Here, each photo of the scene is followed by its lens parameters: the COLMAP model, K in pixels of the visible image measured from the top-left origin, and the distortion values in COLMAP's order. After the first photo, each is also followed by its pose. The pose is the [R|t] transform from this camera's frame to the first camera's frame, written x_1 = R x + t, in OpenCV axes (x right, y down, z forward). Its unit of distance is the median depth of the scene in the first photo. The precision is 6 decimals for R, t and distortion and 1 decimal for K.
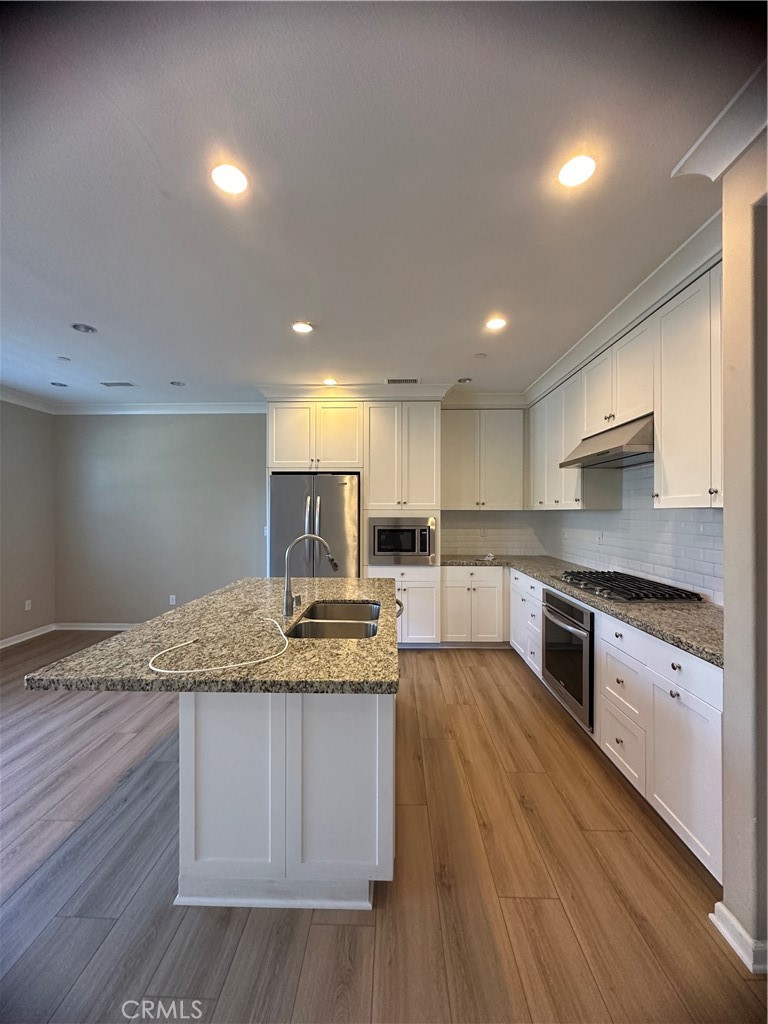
lens RADIAL K [[407.0, 0, 386.2], [0, 407.0, 512.4], [0, 0, 1]] dist [-0.001962, 0.000271]
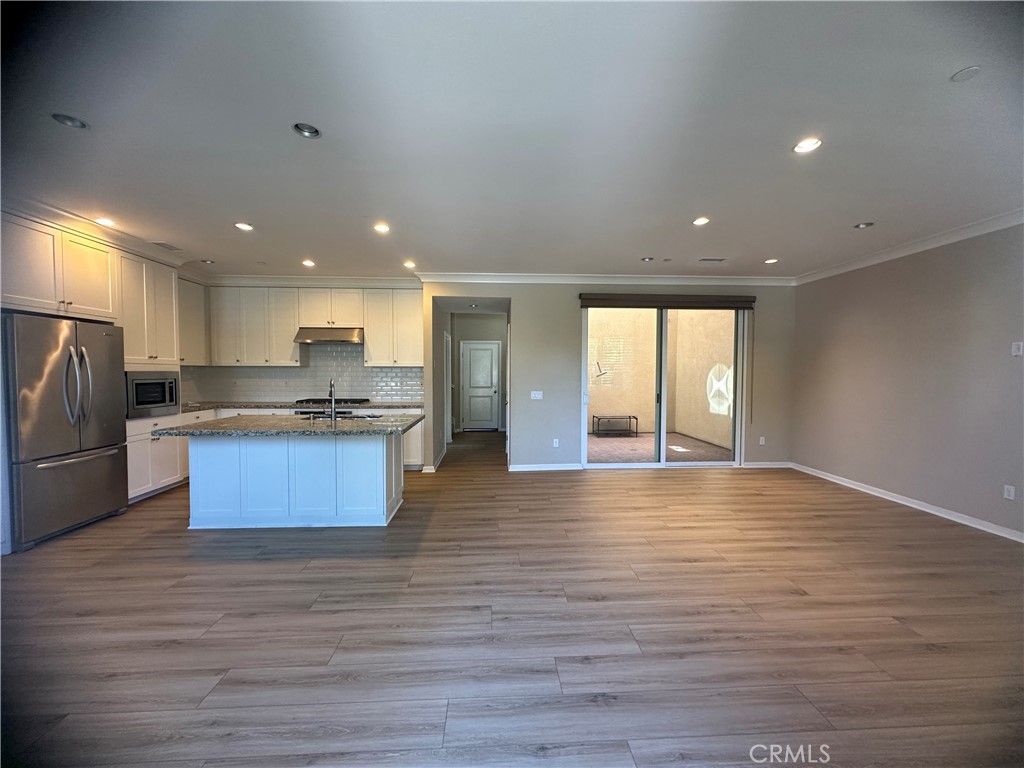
lens RADIAL K [[407.0, 0, 511.2], [0, 407.0, 385.3], [0, 0, 1]] dist [-0.001962, 0.000271]
pose [[-0.075412, -0.033982, 0.996573, -1.085611], [-0.000298, 0.999420, 0.034056, 0.012739], [-0.997152, 0.002271, -0.075378, 0.157194]]
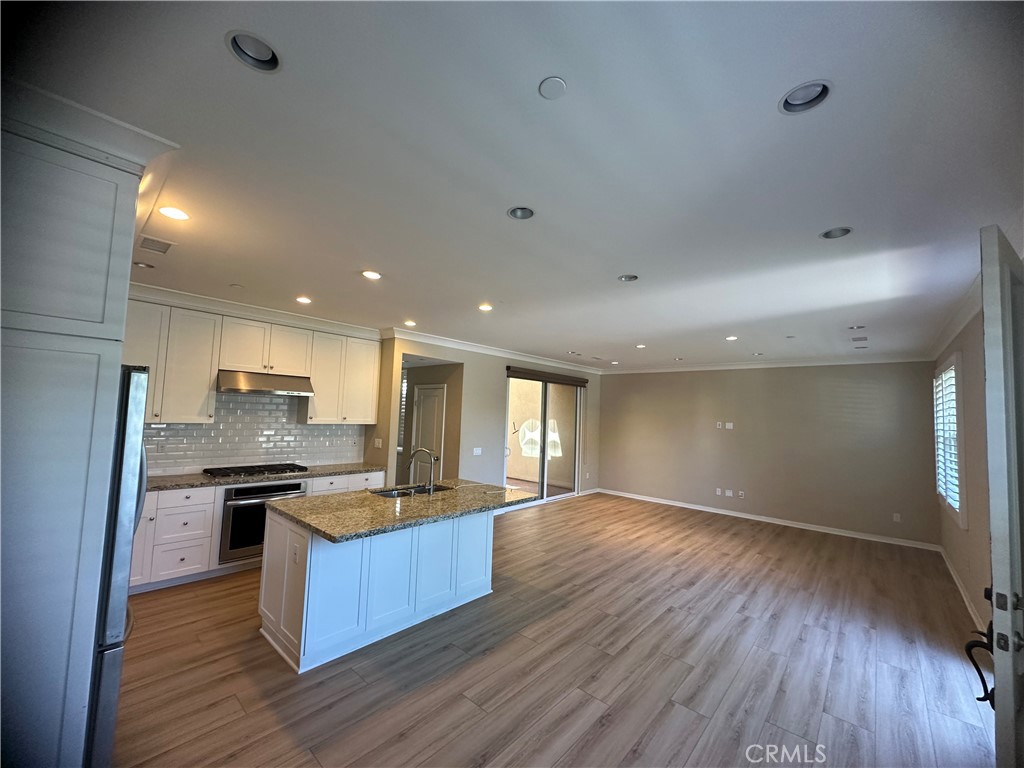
lens RADIAL K [[407.0, 0, 512.8], [0, 407.0, 387.2], [0, 0, 1]] dist [-0.001962, 0.000271]
pose [[-0.758766, 0.016247, 0.651160, -0.831755], [-0.033753, 0.997365, -0.064215, -0.054756], [-0.650488, -0.070703, -0.756219, 1.062851]]
